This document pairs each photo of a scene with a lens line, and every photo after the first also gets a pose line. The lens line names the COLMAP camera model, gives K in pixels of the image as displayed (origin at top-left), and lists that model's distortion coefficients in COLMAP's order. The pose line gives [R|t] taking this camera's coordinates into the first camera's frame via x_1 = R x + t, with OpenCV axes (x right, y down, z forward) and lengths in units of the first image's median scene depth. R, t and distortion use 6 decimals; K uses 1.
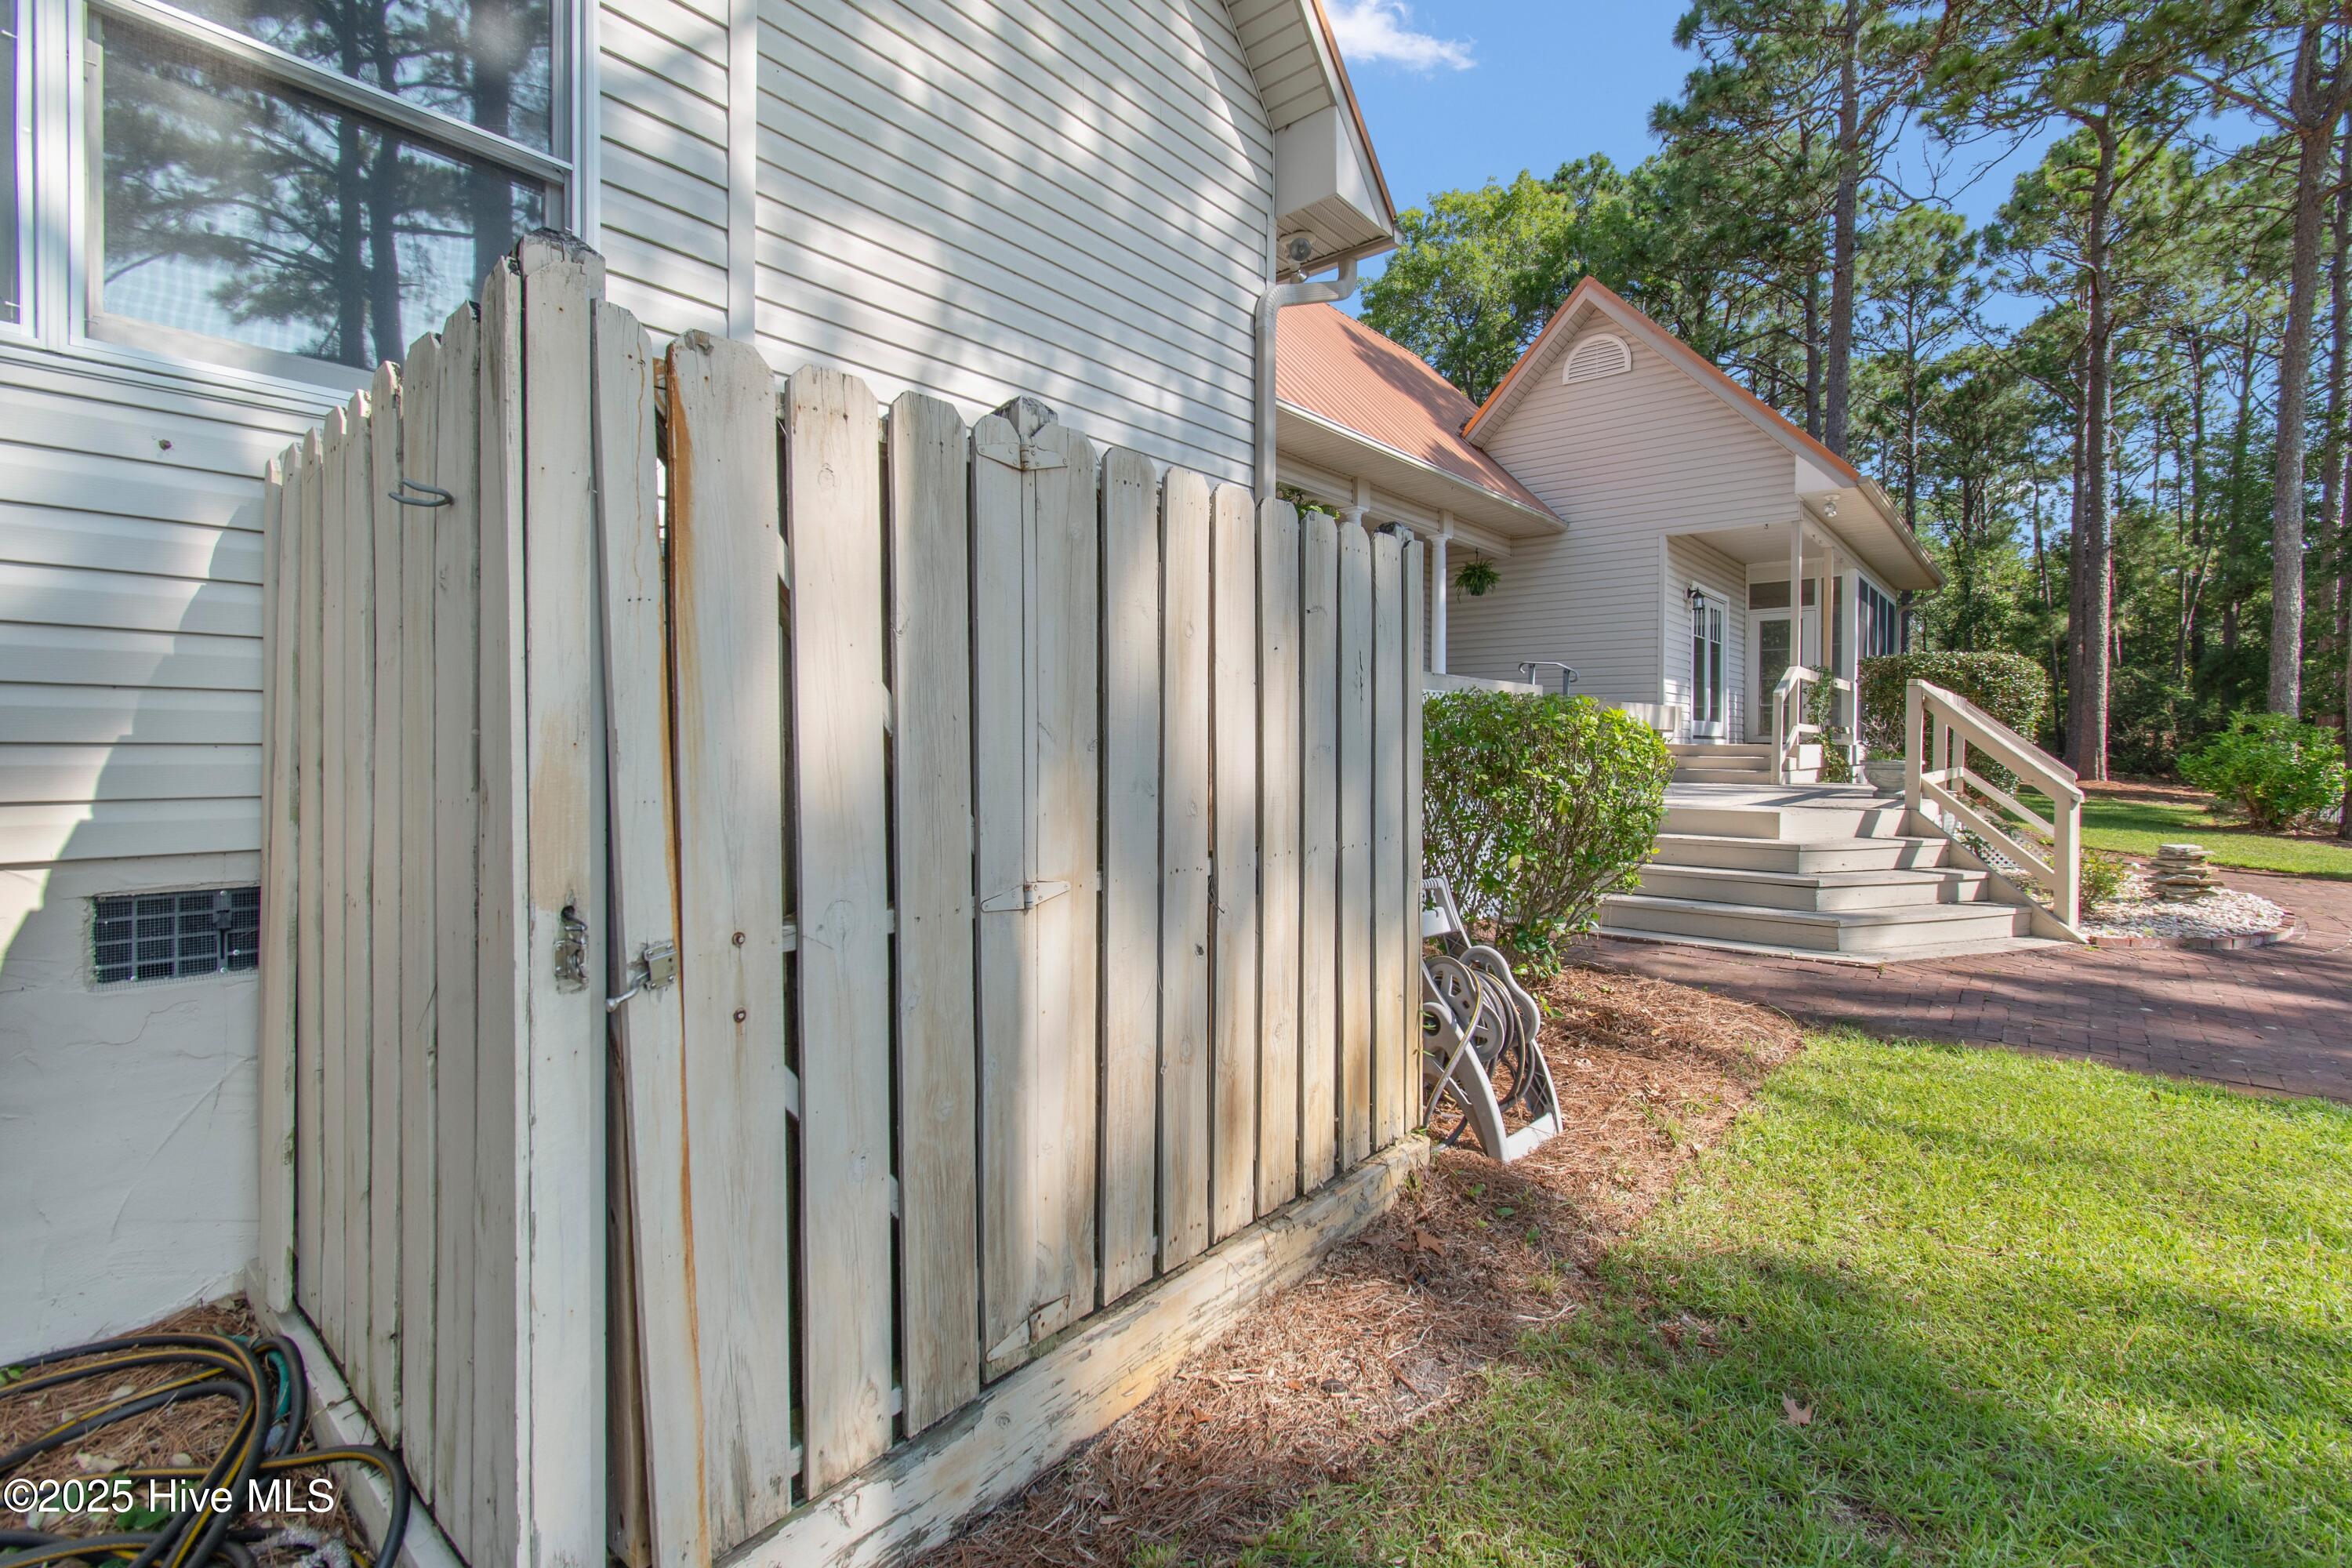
lens RADIAL K [[1040.3, 0, 1171.3], [0, 1040.3, 747.0], [0, 0, 1]] dist [-0.000873, -0.000798]
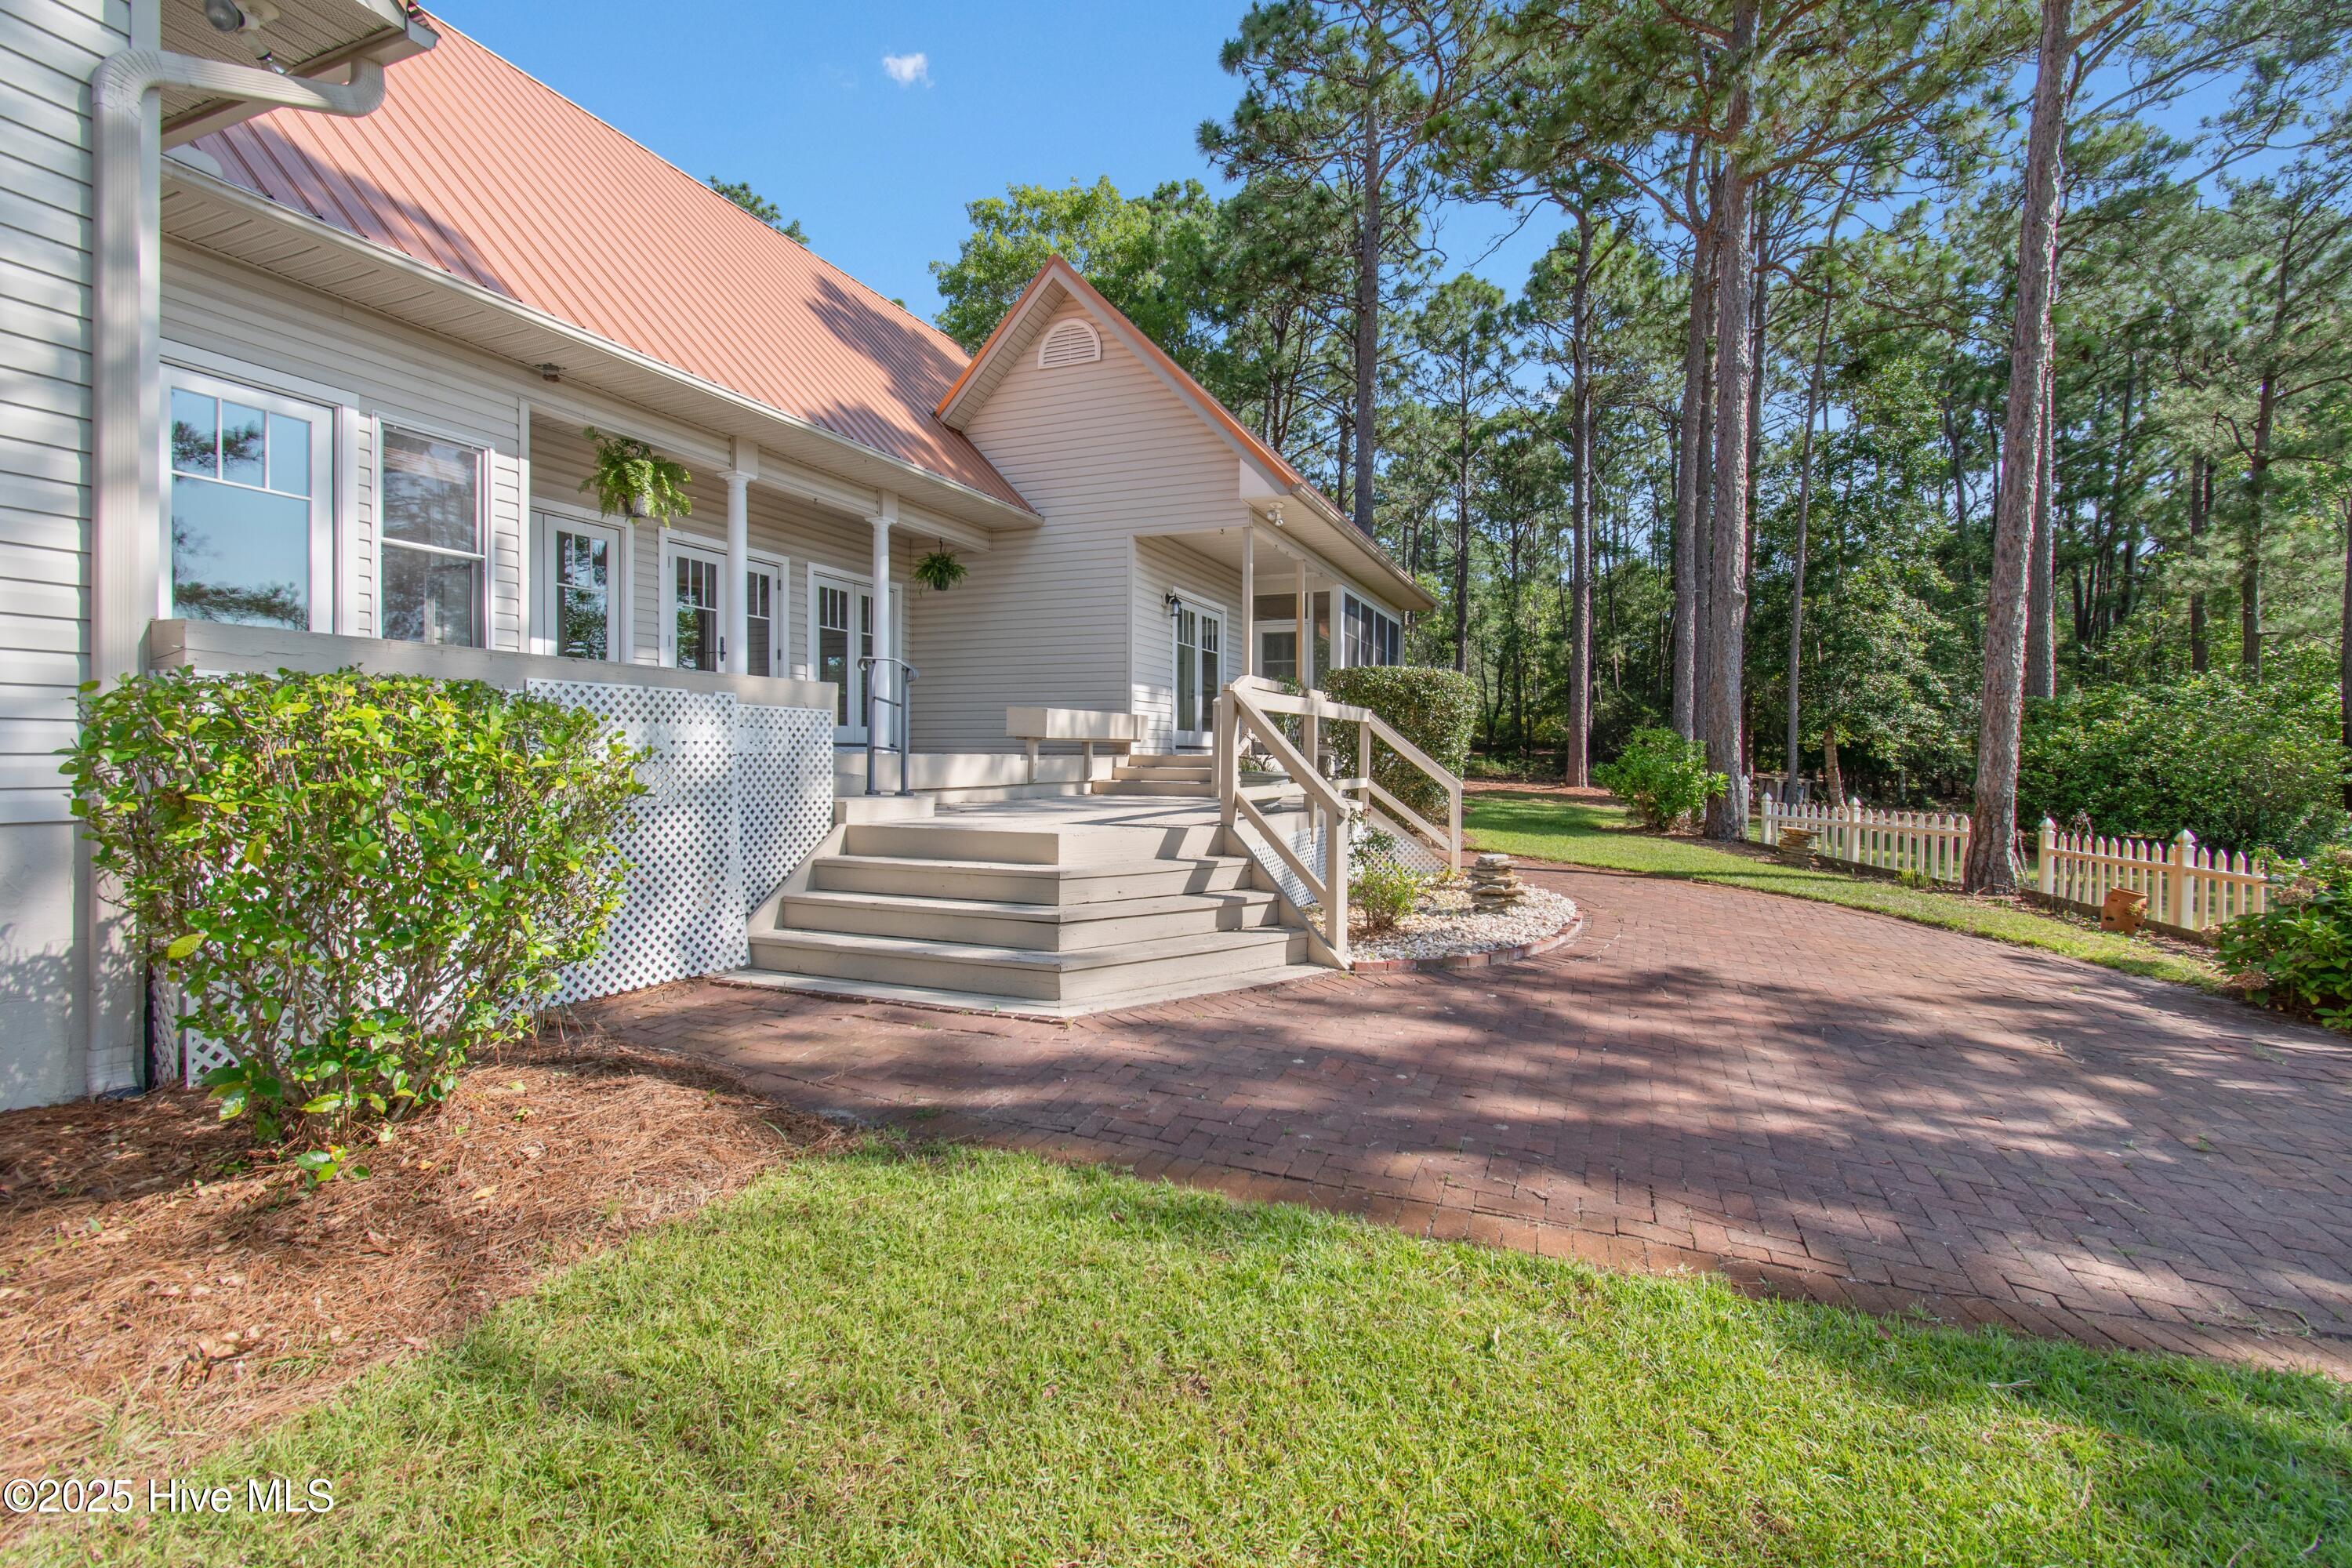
lens RADIAL K [[1040.3, 0, 1171.3], [0, 1040.3, 747.0], [0, 0, 1]] dist [-0.000873, -0.000798]
pose [[0.954179, 0.005051, 0.299195, 0.135631], [-0.002312, 0.999952, -0.009509, -0.000195], [-0.299228, 0.008382, 0.954145, 0.047764]]
